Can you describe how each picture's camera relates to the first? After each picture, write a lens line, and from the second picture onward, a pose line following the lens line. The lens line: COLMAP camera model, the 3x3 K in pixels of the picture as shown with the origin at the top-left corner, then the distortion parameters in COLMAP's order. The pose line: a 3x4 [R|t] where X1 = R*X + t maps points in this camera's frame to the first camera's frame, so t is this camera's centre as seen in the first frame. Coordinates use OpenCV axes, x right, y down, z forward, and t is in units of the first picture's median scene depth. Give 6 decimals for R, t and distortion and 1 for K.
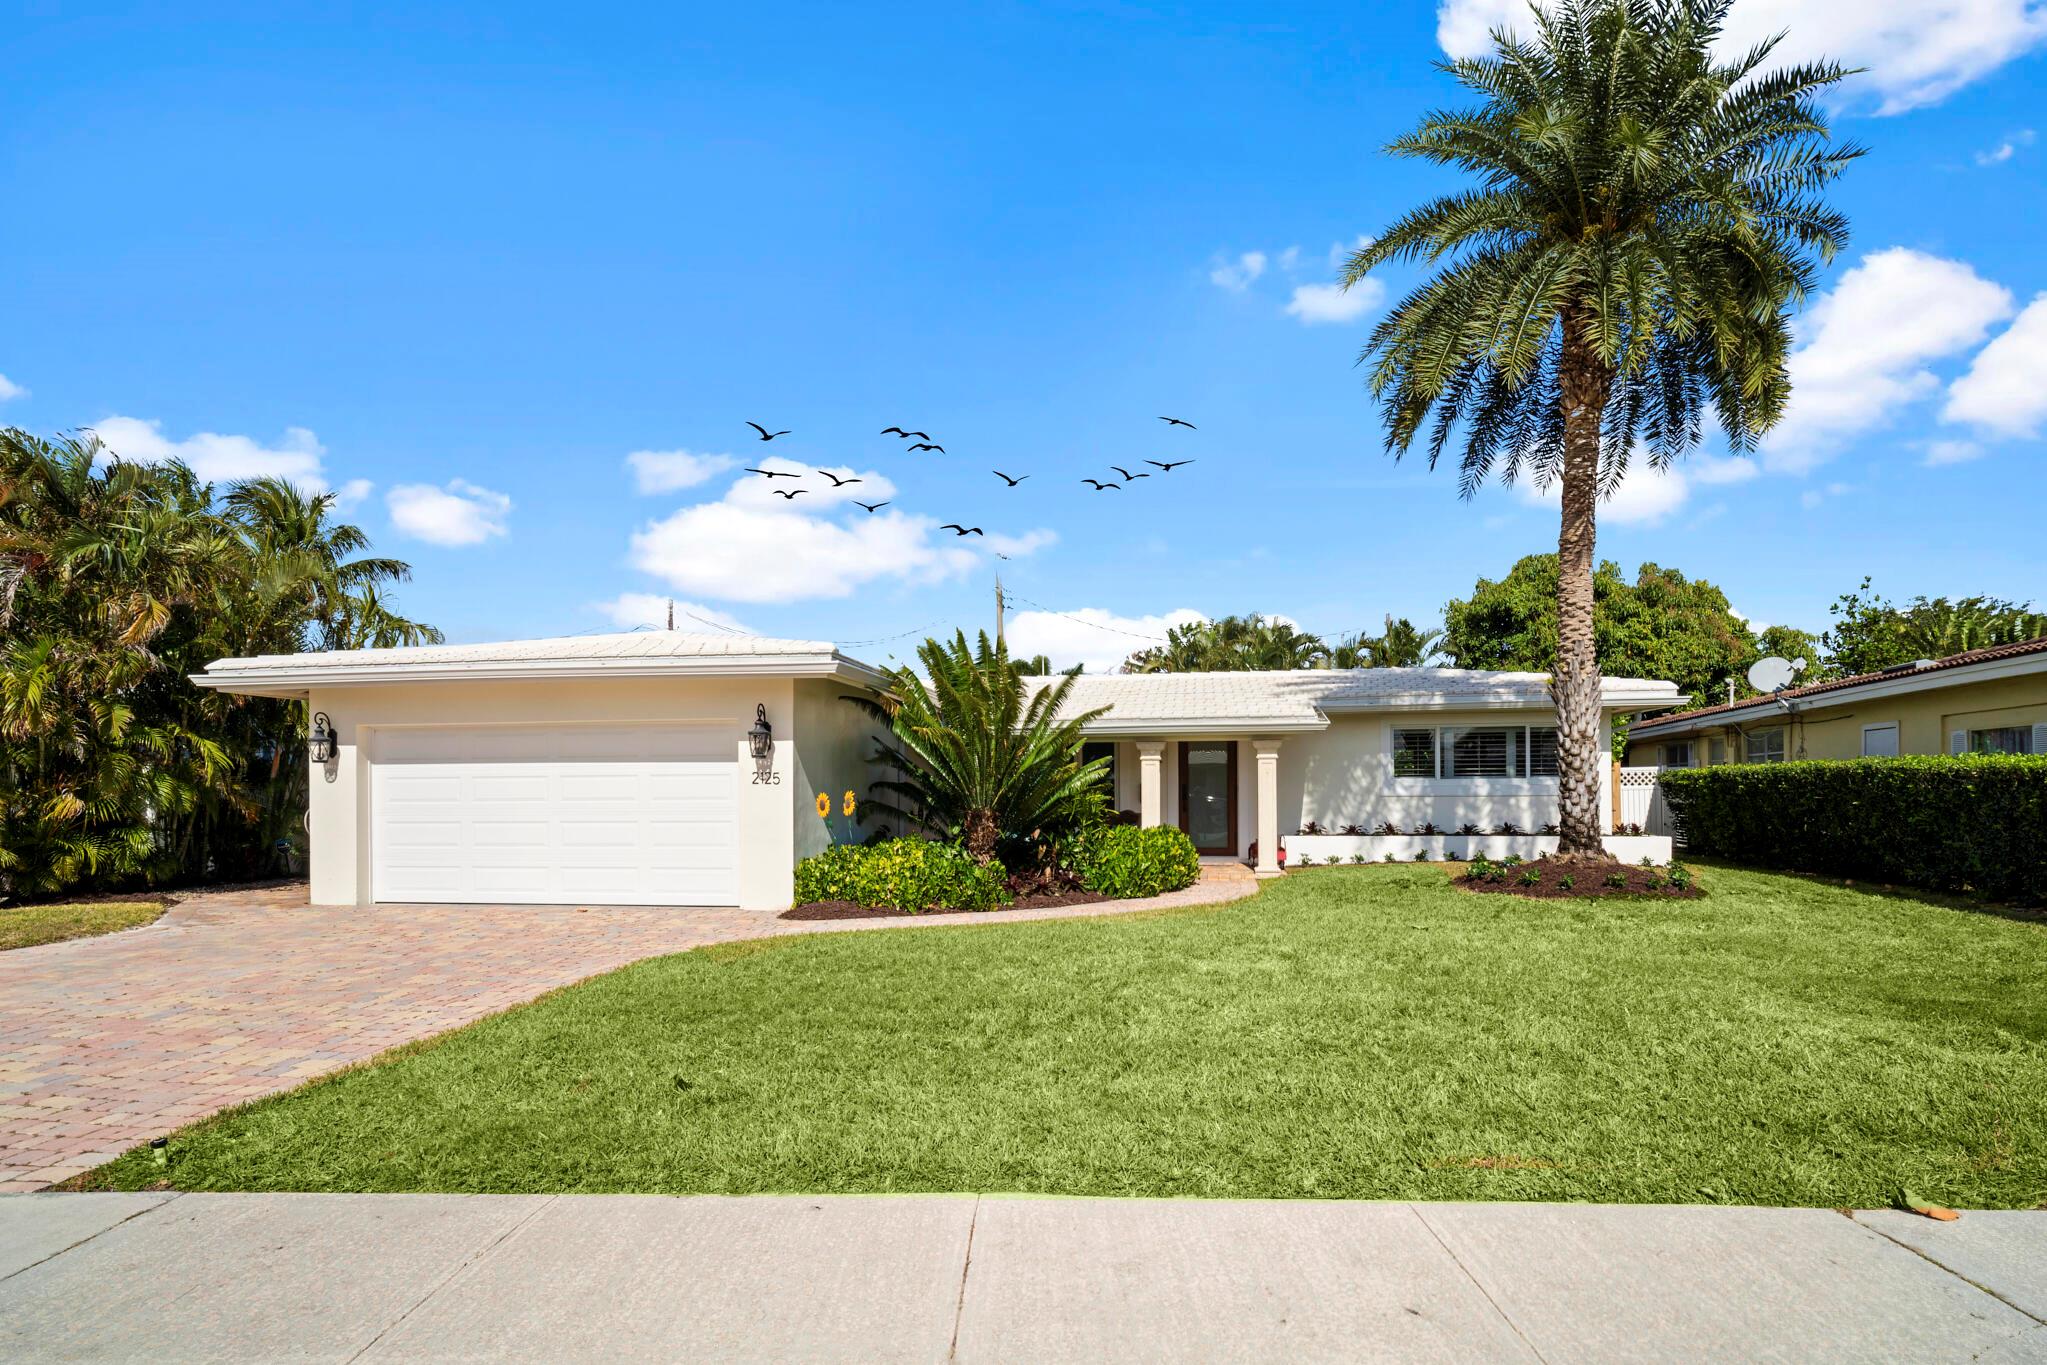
lens RADIAL K [[1108.5, 0, 1035.8], [0, 1108.5, 778.2], [0, 0, 1]] dist [-0.000624, 0.000219]
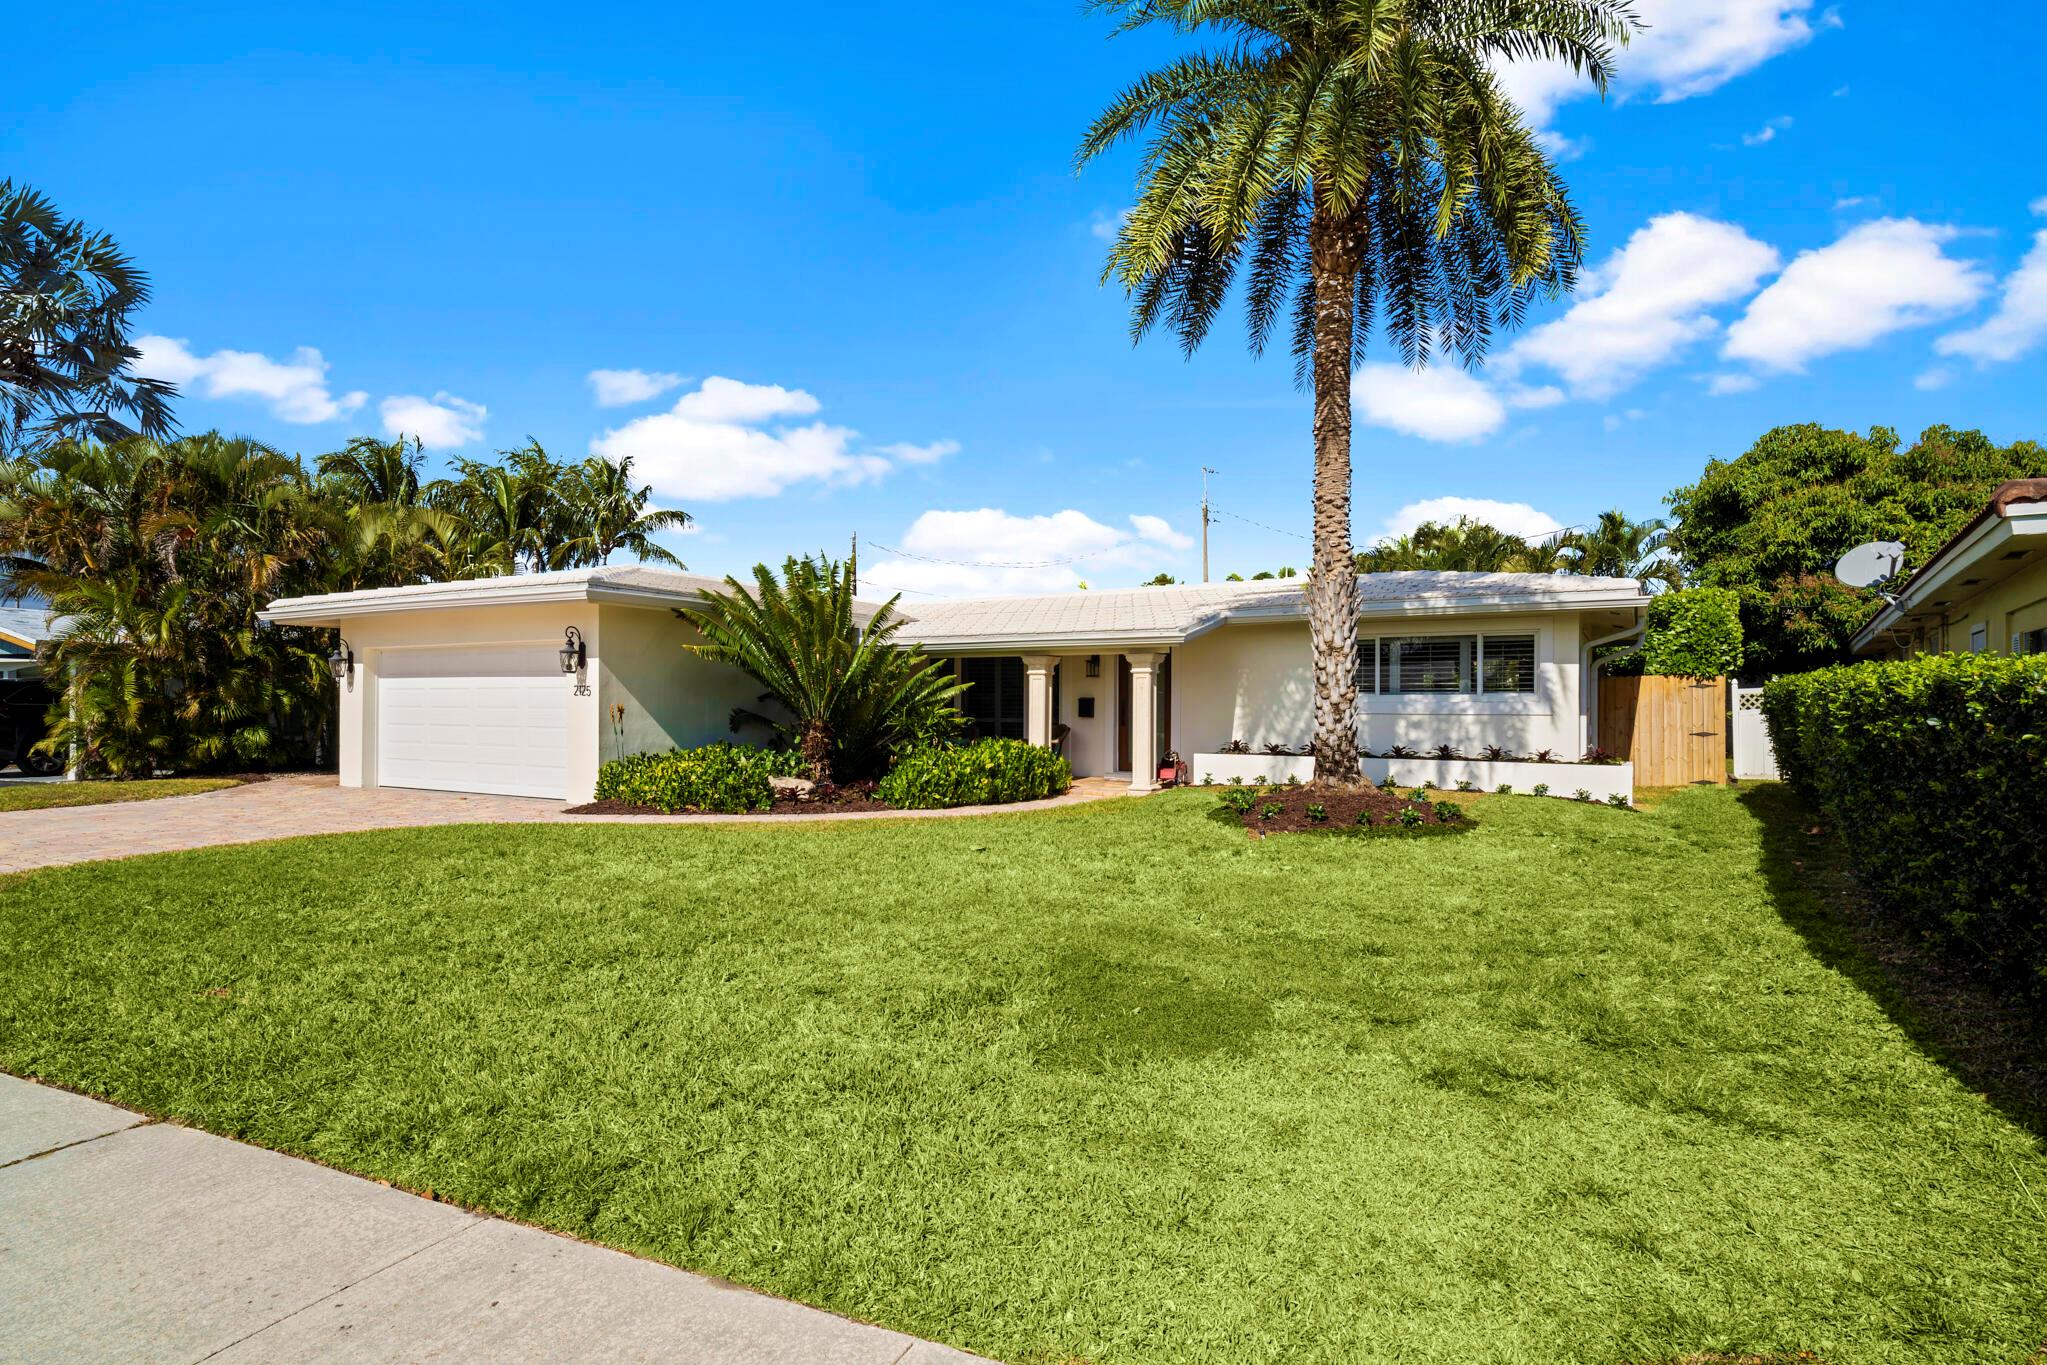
lens RADIAL K [[1059.5, 0, 1029.6], [0, 1059.5, 684.6], [0, 0, 1]] dist [0.005438, -0.000623]
pose [[0.933655, 0.002778, -0.358163, 0.435388], [-0.004211, 0.999986, -0.003221, -0.003348], [0.358149, 0.004515, 0.933653, 0.095891]]
